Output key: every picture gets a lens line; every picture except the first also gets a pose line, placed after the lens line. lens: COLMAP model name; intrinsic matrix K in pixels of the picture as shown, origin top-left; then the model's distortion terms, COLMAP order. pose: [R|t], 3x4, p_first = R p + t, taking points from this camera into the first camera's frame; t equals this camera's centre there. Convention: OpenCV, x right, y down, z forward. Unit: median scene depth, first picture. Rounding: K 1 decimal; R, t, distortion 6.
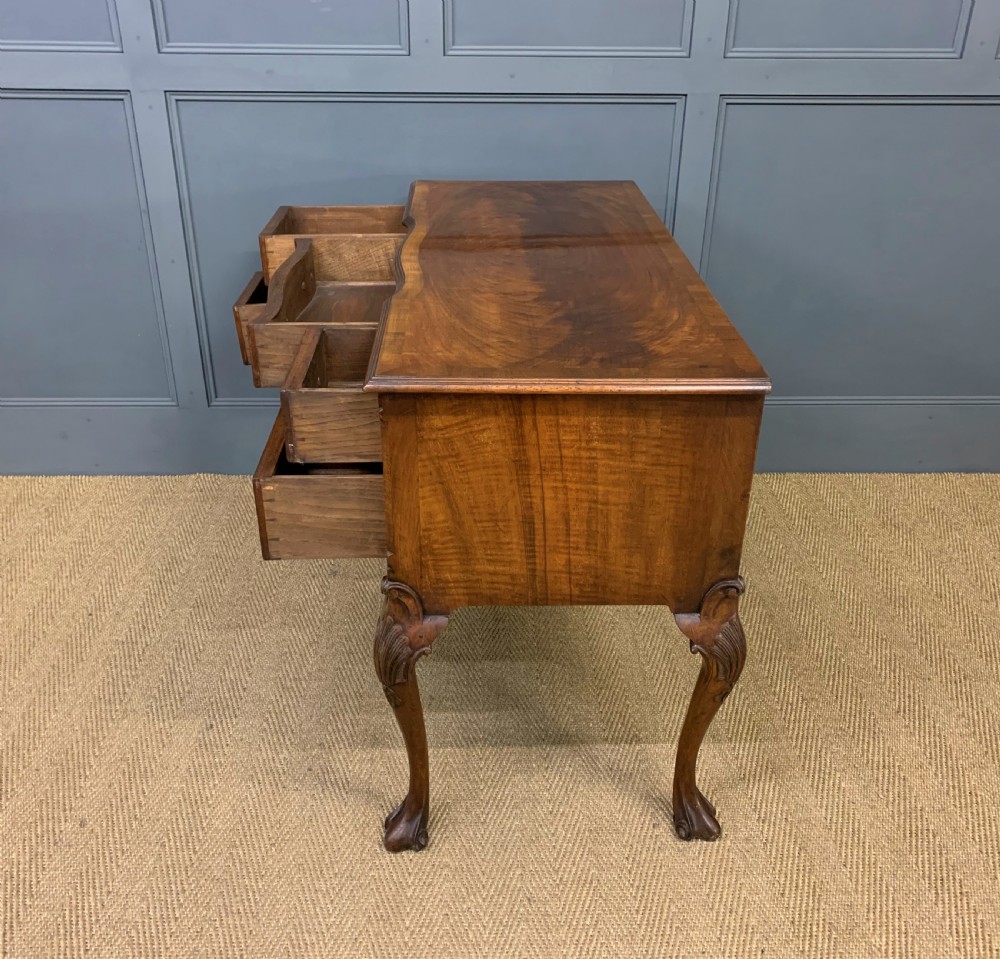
lens RADIAL K [[982.1, 0, 494.4], [0, 982.1, 488.4], [0, 0, 1]] dist [0.006198, 0.000000]
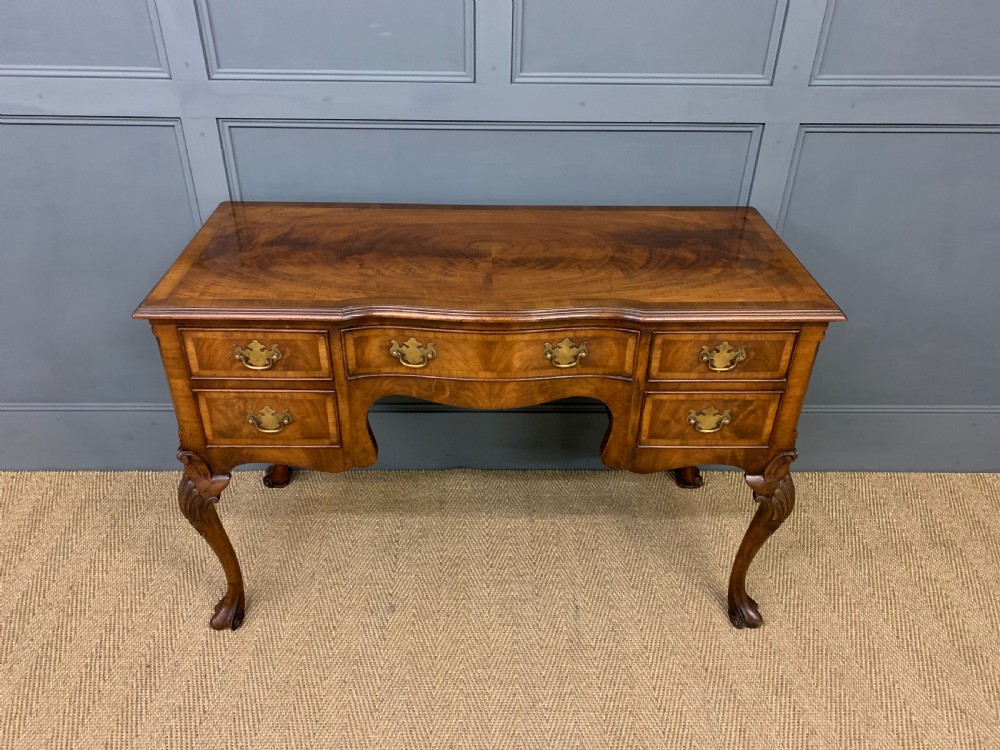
lens RADIAL K [[755.2, 0, 493.8], [0, 755.2, 371.8], [0, 0, 1]] dist [0.012161, -0.005795]
pose [[0.999900, 0.009999, -0.009952, -0.061764], [-0.009285, 0.997551, 0.069319, -0.228155], [0.010621, -0.069220, 0.997545, 0.274017]]
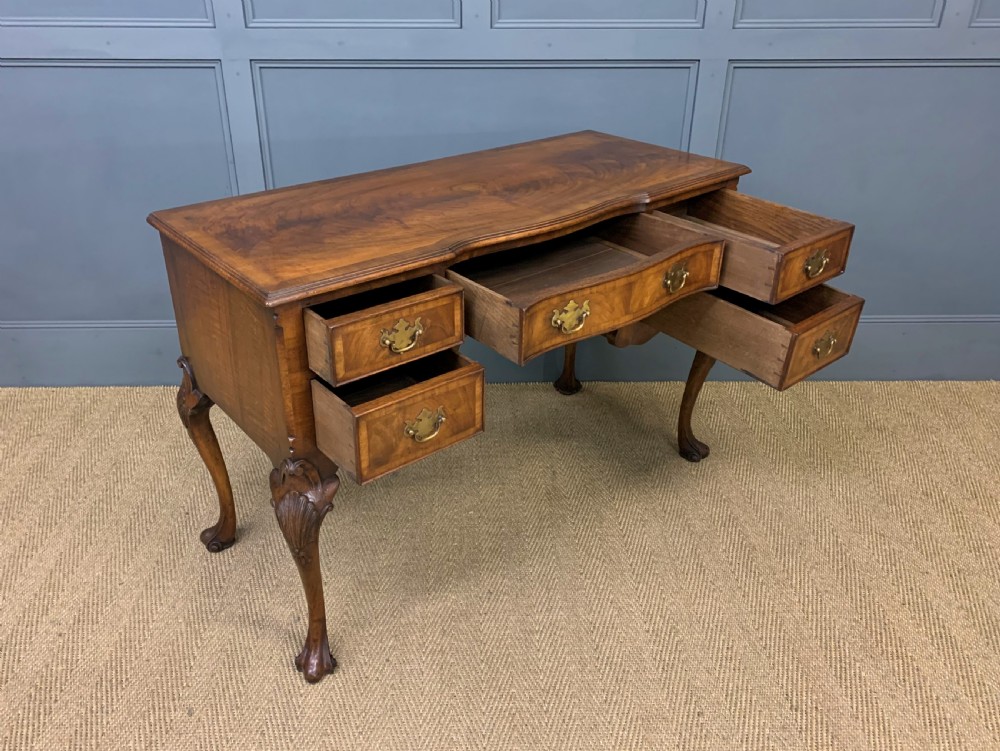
lens RADIAL K [[809.8, 0, 481.3], [0, 809.8, 358.4], [0, 0, 1]] dist [0.002680, 0.008146]
pose [[0.999960, -0.003575, -0.008167, -0.060003], [0.003452, 0.999881, -0.015042, -0.038880], [0.008220, 0.015013, 0.999854, 0.053623]]
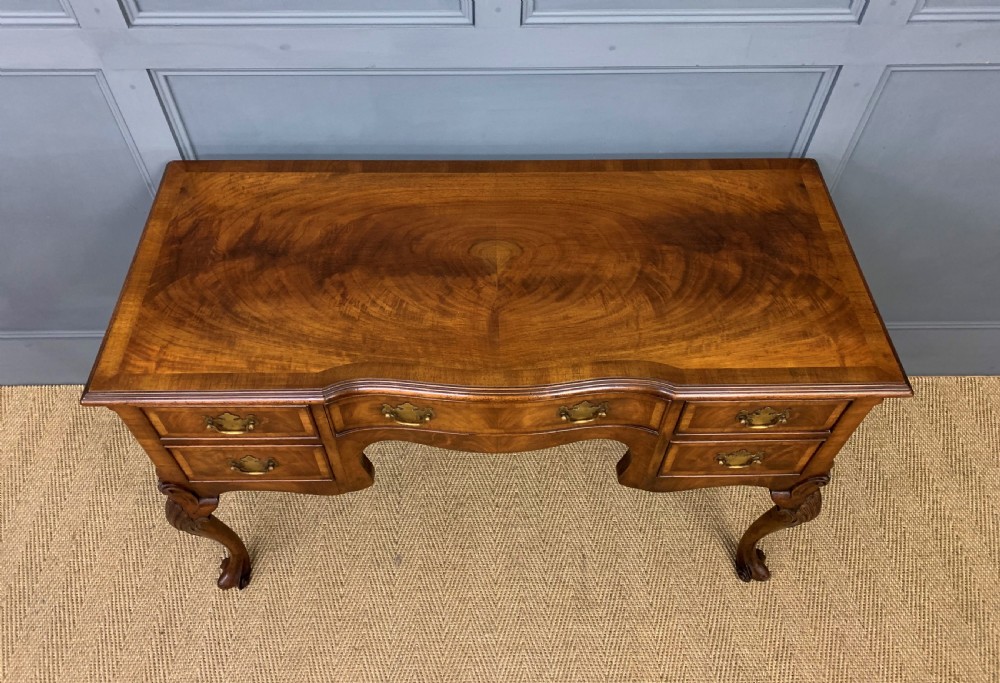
lens RADIAL K [[760.7, 0, 491.6], [0, 760.7, 298.2], [0, 0, 1]] dist [0.010474, -0.003079]
pose [[0.999918, 0.006467, -0.011067, -0.069678], [-0.001716, 0.923143, 0.384453, -0.500865], [0.012703, -0.384402, 0.923078, 0.427883]]
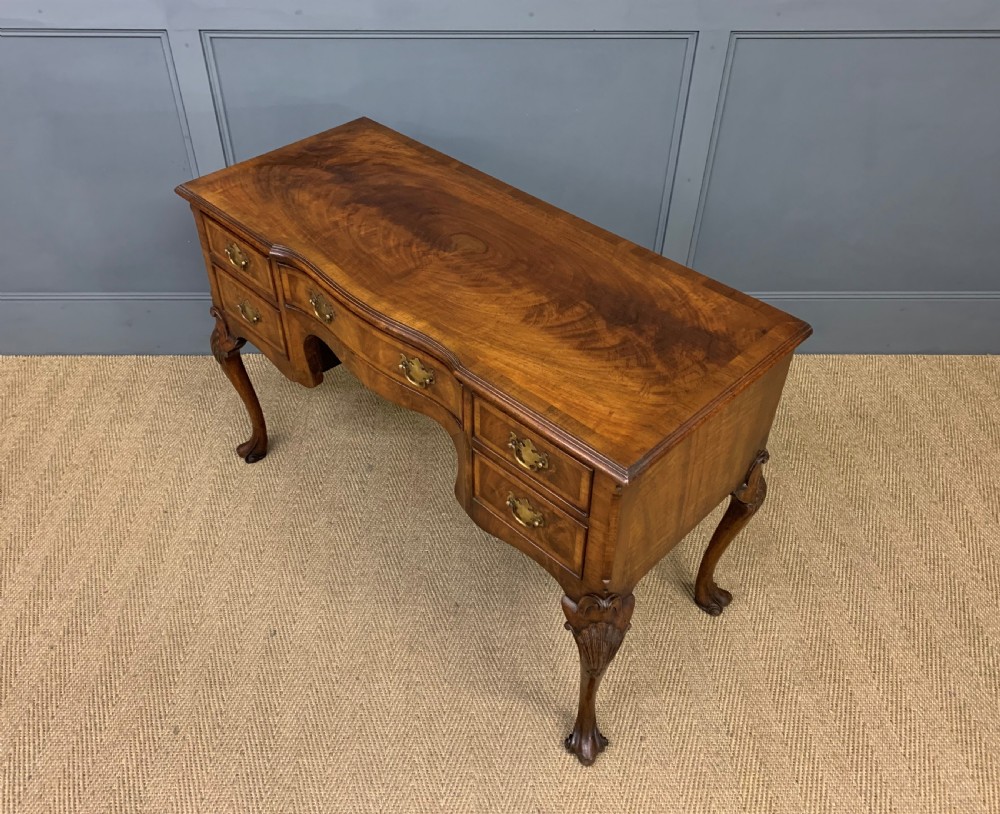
lens RADIAL K [[854.4, 0, 483.0], [0, 854.4, 384.6], [0, 0, 1]] dist [0.001956, 0.009977]
pose [[0.999828, 0.007999, -0.016745, -0.015716], [-0.004375, 0.978498, 0.206211, -0.240219], [0.018034, -0.206102, 0.978364, 0.038273]]
